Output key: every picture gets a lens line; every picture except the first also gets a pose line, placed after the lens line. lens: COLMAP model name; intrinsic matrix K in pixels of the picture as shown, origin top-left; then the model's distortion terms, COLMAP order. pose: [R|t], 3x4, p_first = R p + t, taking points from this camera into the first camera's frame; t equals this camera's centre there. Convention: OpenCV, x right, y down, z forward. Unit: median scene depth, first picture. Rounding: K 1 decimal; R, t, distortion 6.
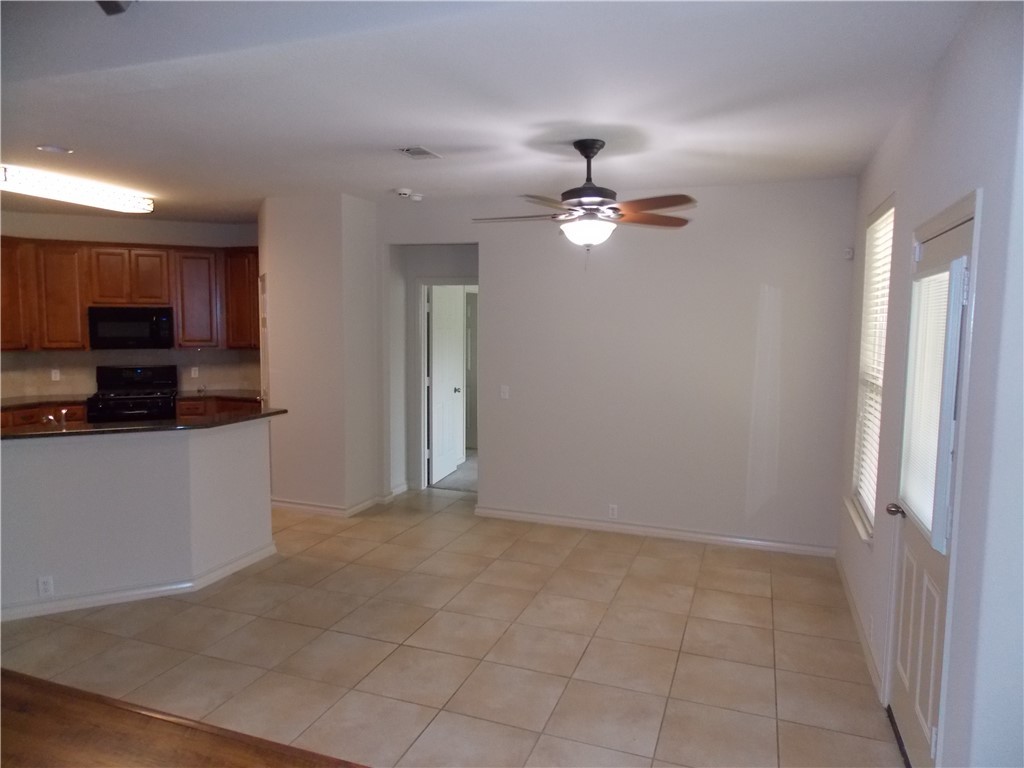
lens RADIAL K [[686.6, 0, 516.5], [0, 686.6, 376.7], [0, 0, 1]] dist [0.002985, -0.003632]
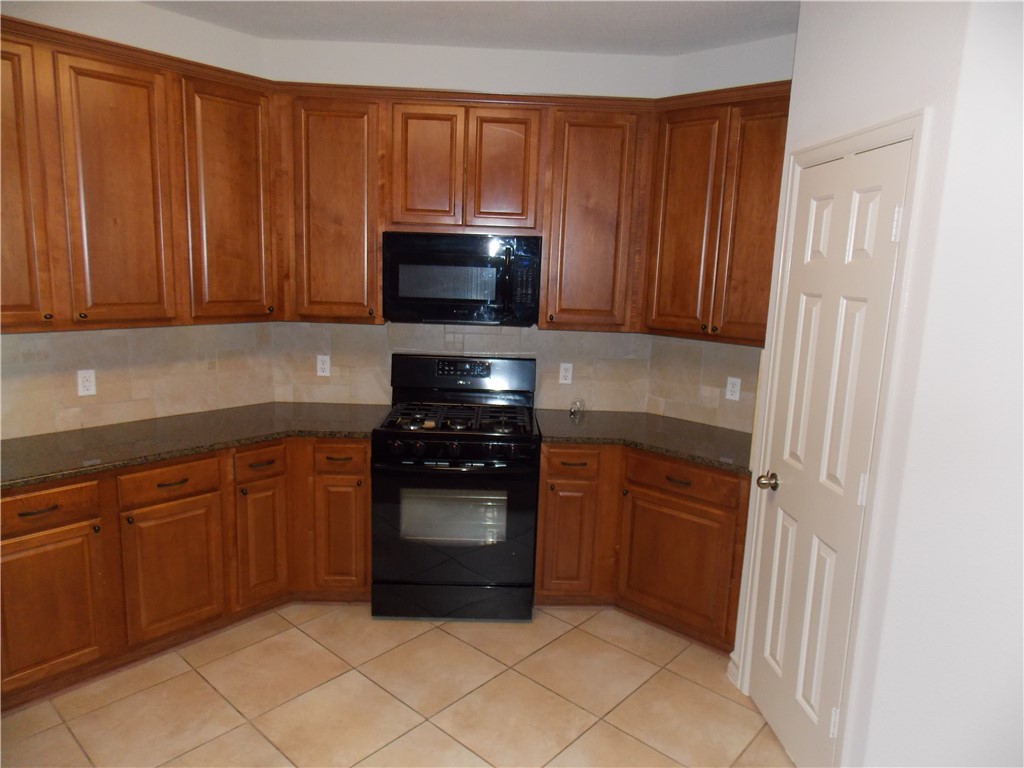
lens RADIAL K [[686.6, 0, 515.1], [0, 686.6, 375.9], [0, 0, 1]] dist [0.002985, -0.003632]
pose [[0.931066, 0.085481, -0.354695, -0.356367], [-0.058589, 0.994580, 0.085899, -0.048077], [0.360116, -0.059197, 0.931028, 0.576242]]
